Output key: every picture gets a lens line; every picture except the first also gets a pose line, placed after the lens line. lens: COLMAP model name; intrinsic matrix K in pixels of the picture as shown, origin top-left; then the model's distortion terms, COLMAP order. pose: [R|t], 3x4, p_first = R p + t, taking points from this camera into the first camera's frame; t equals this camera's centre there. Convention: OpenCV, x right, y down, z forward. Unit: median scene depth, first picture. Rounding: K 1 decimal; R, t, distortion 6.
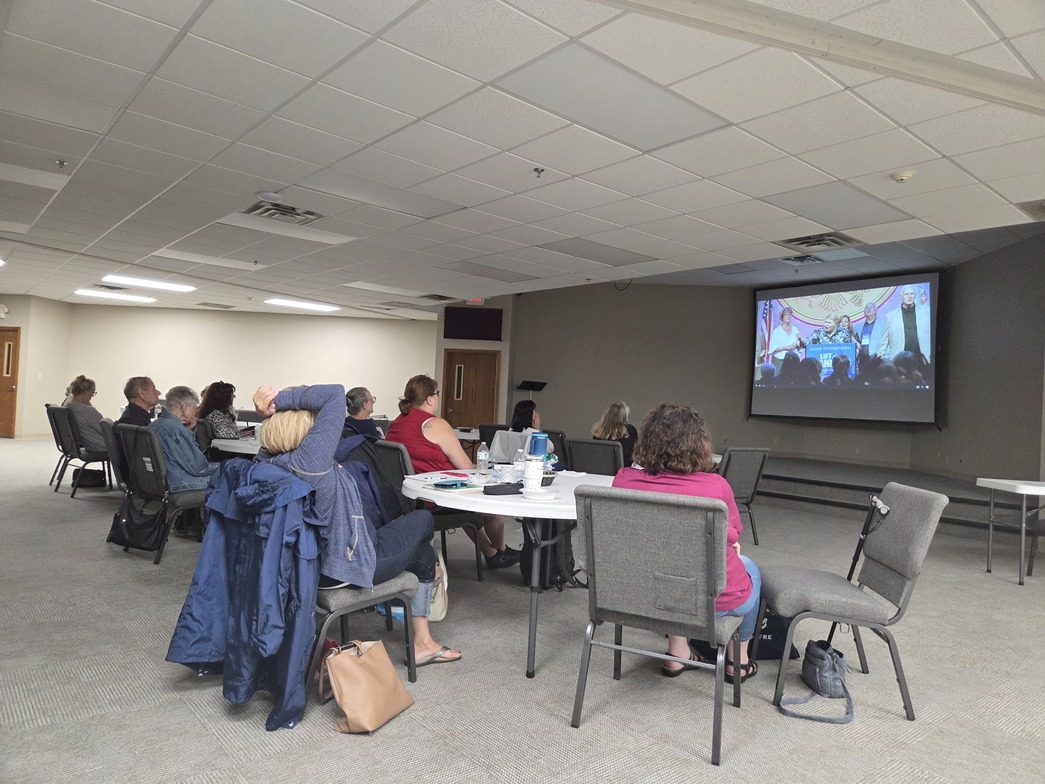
lens RADIAL K [[685.4, 0, 524.4], [0, 685.4, 388.4], [0, 0, 1]] dist [0.066333, -0.056376]
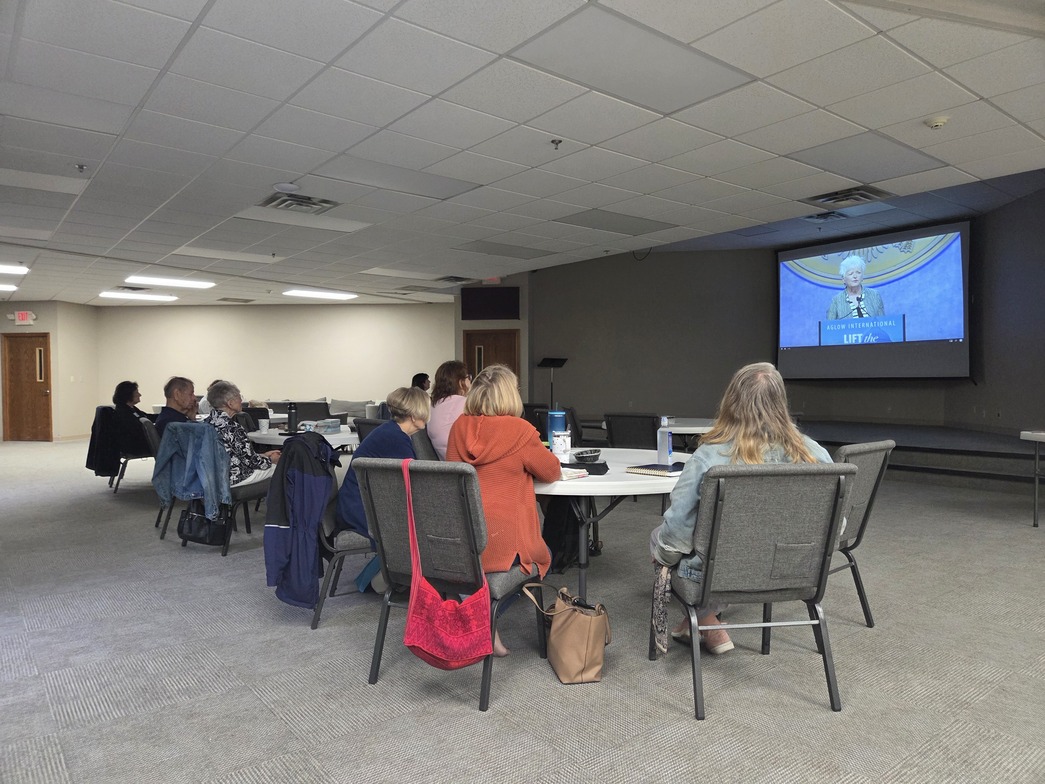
lens RADIAL K [[685.9, 0, 515.4], [0, 685.9, 395.2], [0, 0, 1]] dist [0.065107, -0.056335]
pose [[0.997768, -0.054341, -0.038807, -0.019672], [0.055951, 0.997563, 0.041687, -0.002479], [0.036447, -0.043765, 0.998377, 0.004344]]
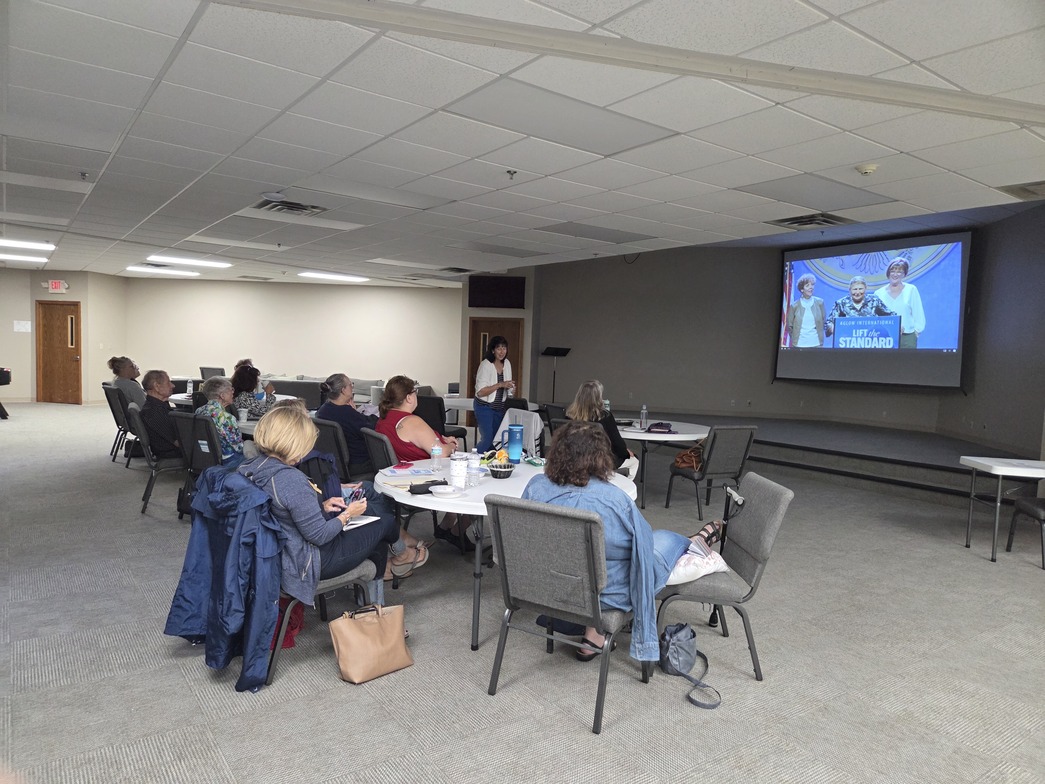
lens RADIAL K [[685.4, 0, 523.0], [0, 685.4, 396.0], [0, 0, 1]] dist [0.068165, -0.058593]
pose [[0.996659, -0.006184, -0.081439, 0.129930], [0.013021, 0.996407, 0.083688, -0.070161], [0.080628, -0.084469, 0.993159, -0.071867]]
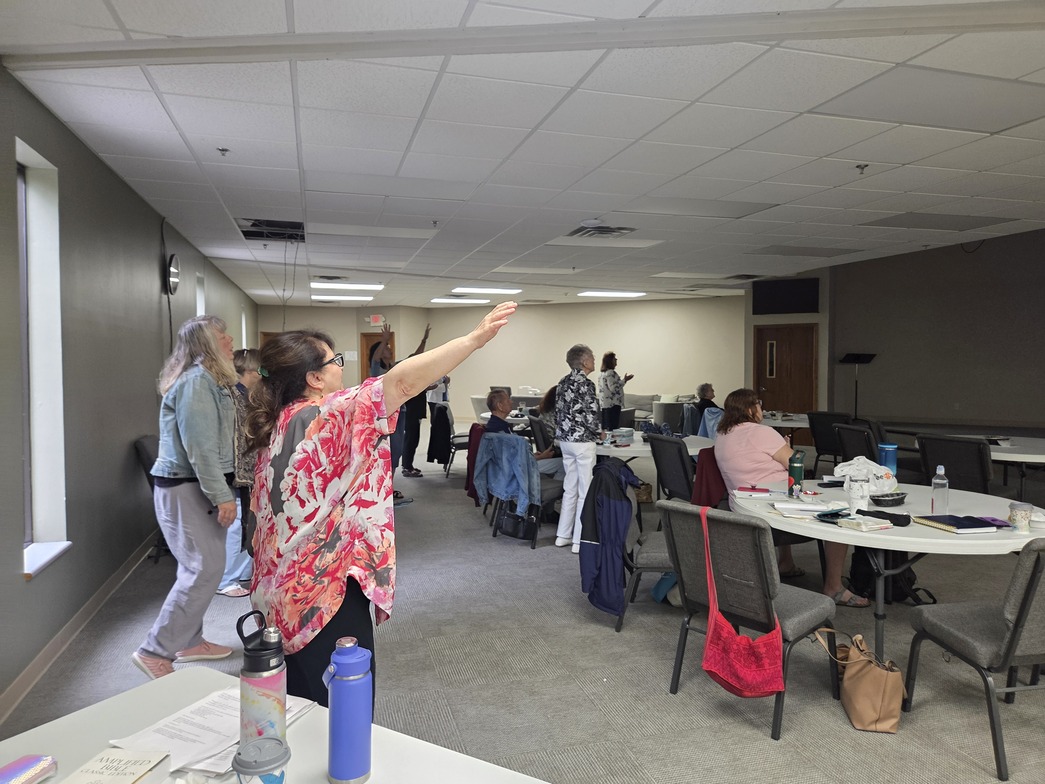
lens RADIAL K [[699.9, 0, 525.5], [0, 699.9, 382.6], [0, 0, 1]] dist [0.078992, -0.071378]
pose [[0.910357, -0.037092, -0.412158, -0.008793], [0.056434, 0.997798, 0.034852, -0.084790], [0.409957, -0.054988, 0.910446, -0.111018]]
